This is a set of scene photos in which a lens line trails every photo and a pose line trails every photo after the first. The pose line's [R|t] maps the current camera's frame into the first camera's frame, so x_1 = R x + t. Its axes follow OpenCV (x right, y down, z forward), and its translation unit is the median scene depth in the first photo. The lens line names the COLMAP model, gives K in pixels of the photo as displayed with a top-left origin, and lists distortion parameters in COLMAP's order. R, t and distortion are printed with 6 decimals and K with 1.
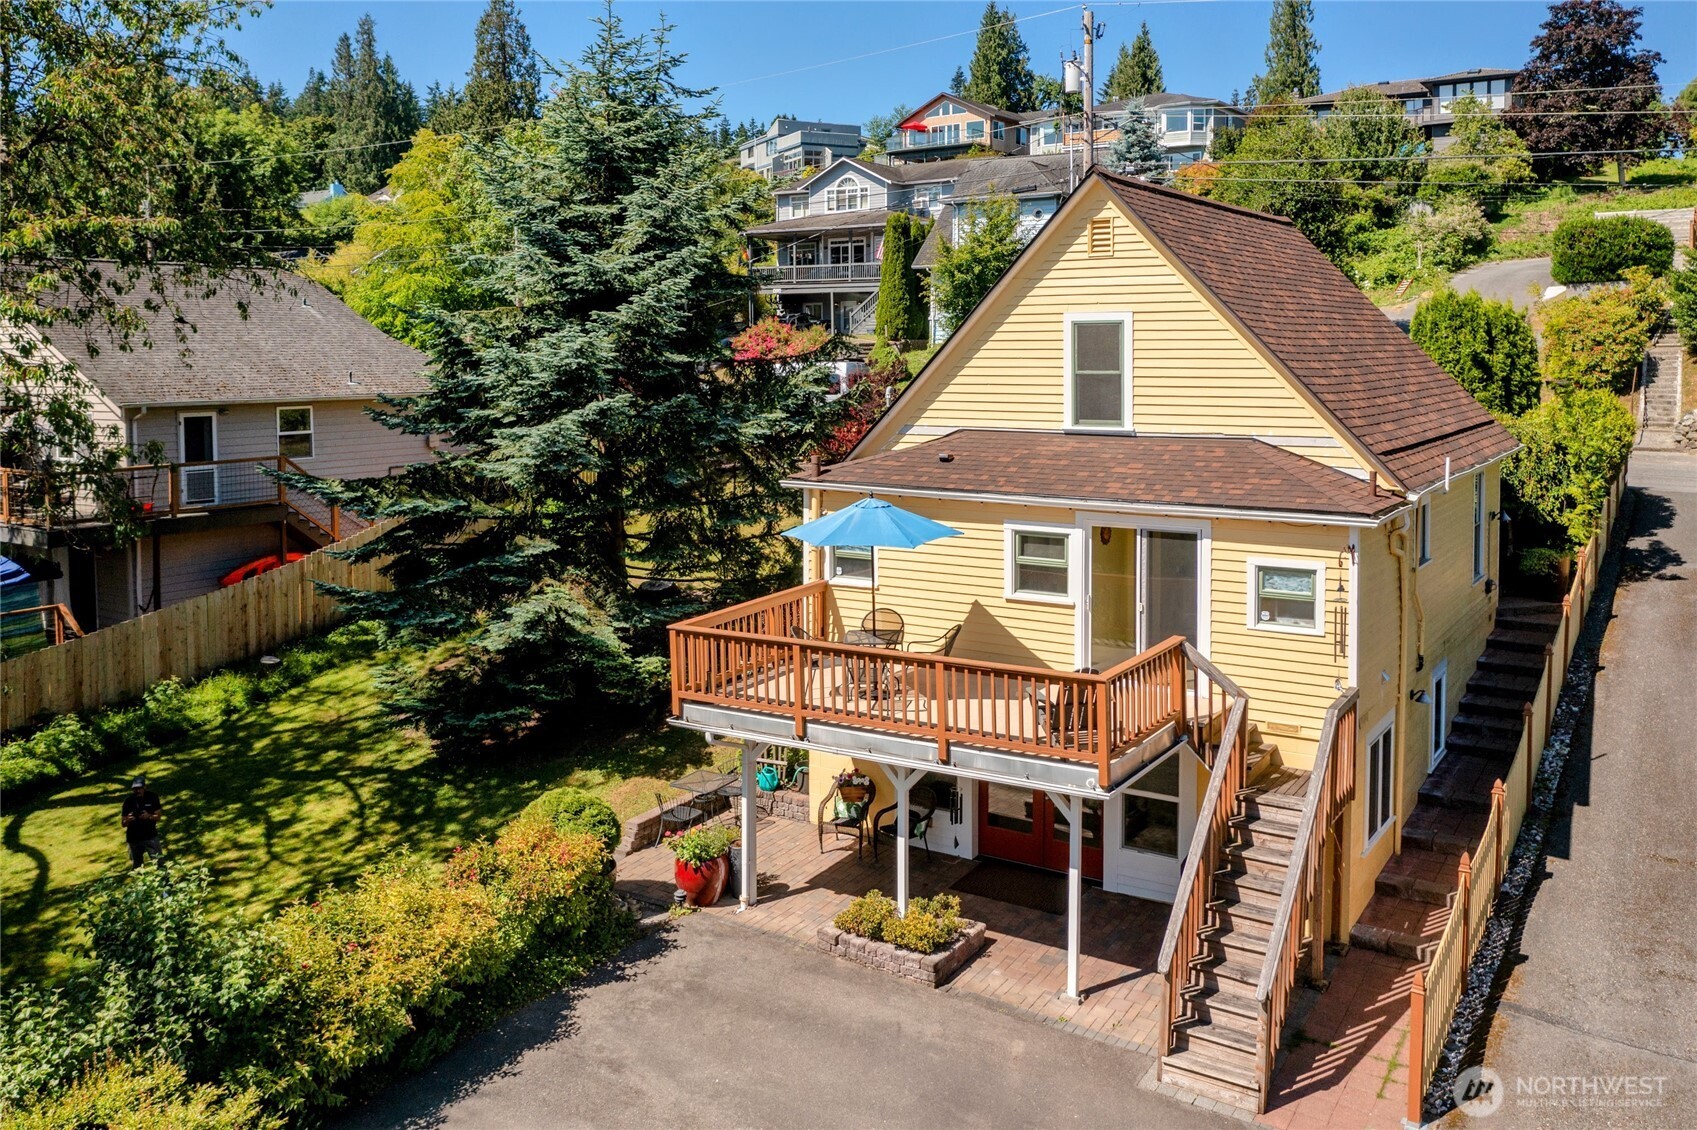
lens RADIAL K [[1346.4, 0, 848.5], [0, 1346.4, 565.0], [0, 0, 1]] dist [0.003529, -0.000063]
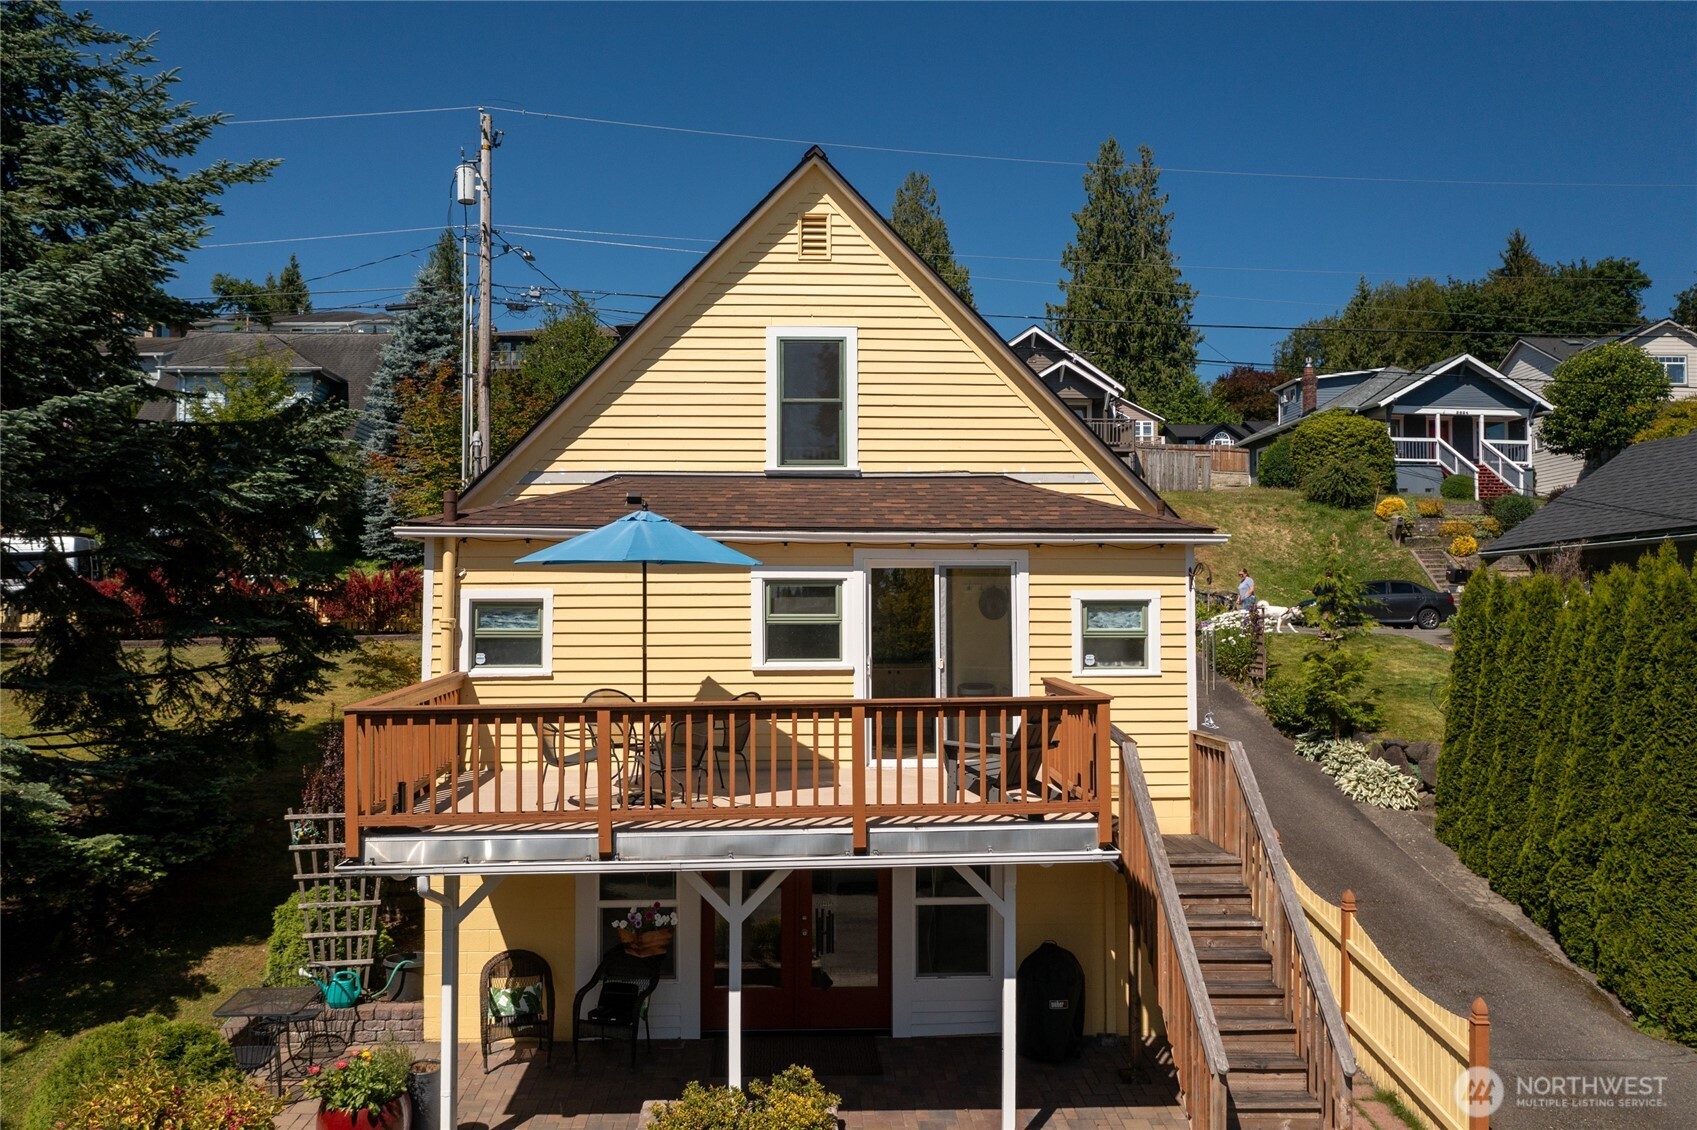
lens RADIAL K [[1339.8, 0, 848.9], [0, 1339.8, 642.3], [0, 0, 1]] dist [0.000932, -0.005998]
pose [[0.817204, -0.010086, 0.576261, -0.275322], [0.081709, 0.991775, -0.098514, 0.087758], [-0.570528, 0.127592, 0.811307, 0.352984]]
